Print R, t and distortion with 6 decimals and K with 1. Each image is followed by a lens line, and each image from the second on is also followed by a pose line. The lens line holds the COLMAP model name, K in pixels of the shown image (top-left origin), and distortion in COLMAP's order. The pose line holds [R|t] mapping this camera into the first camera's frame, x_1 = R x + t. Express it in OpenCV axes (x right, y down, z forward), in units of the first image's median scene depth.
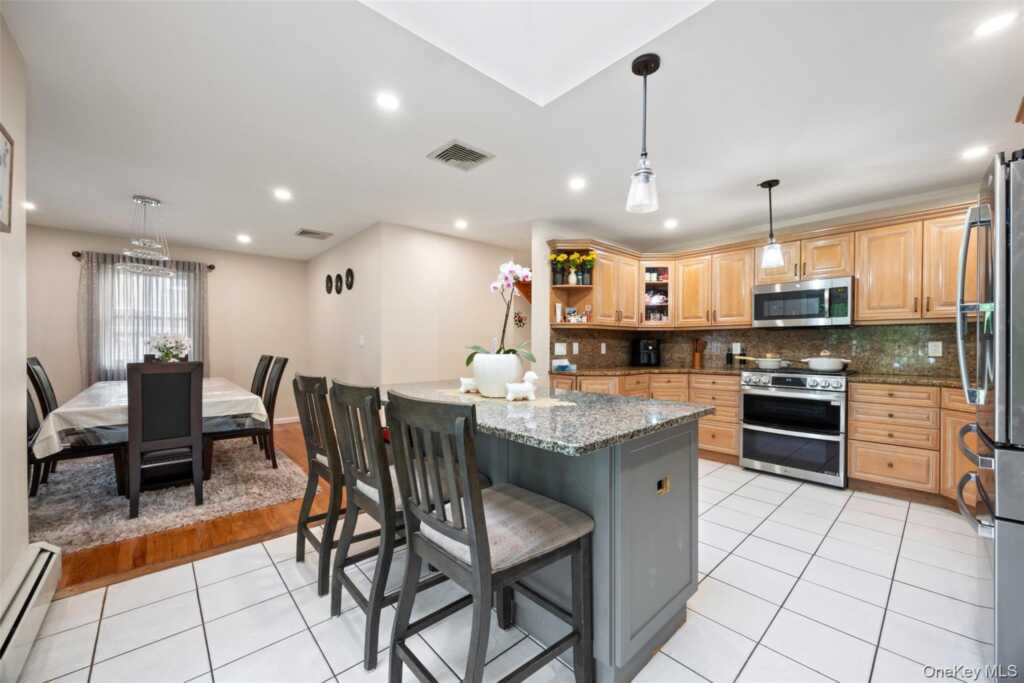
lens RADIAL K [[394.8, 0, 512.0], [0, 394.8, 341.5], [0, 0, 1]] dist [-0.000326, -0.000105]
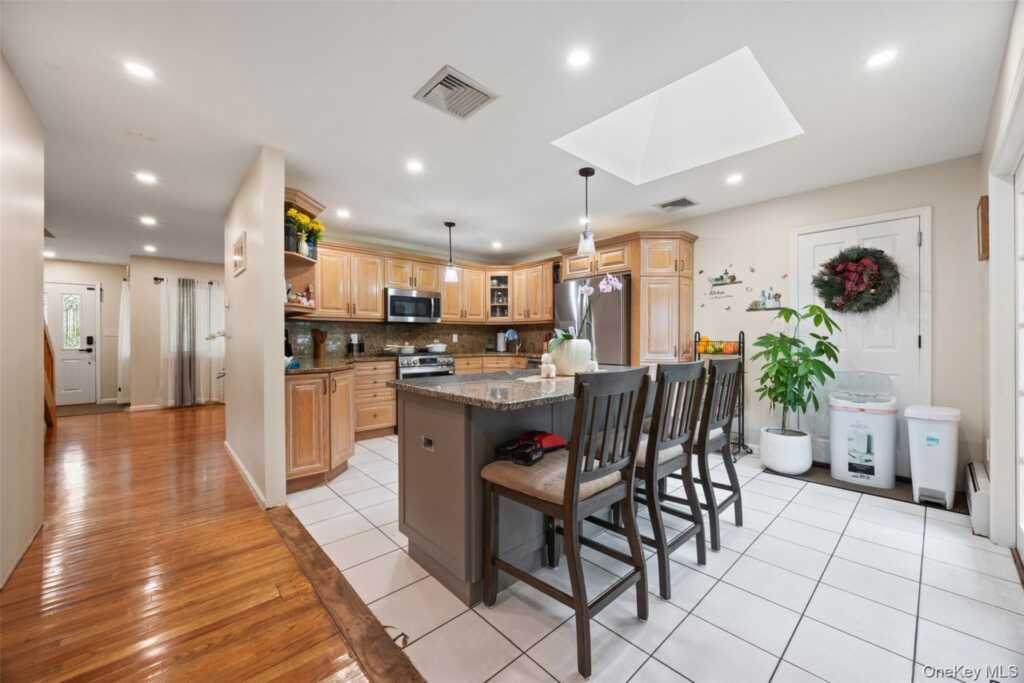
lens RADIAL K [[394.8, 0, 512.0], [0, 394.8, 341.5], [0, 0, 1]] dist [-0.000326, -0.000105]
pose [[-0.009206, -0.016051, 0.999829, -0.794171], [-0.007353, 0.999845, 0.015984, 0.006150], [-0.999931, -0.007204, -0.009323, 0.765843]]
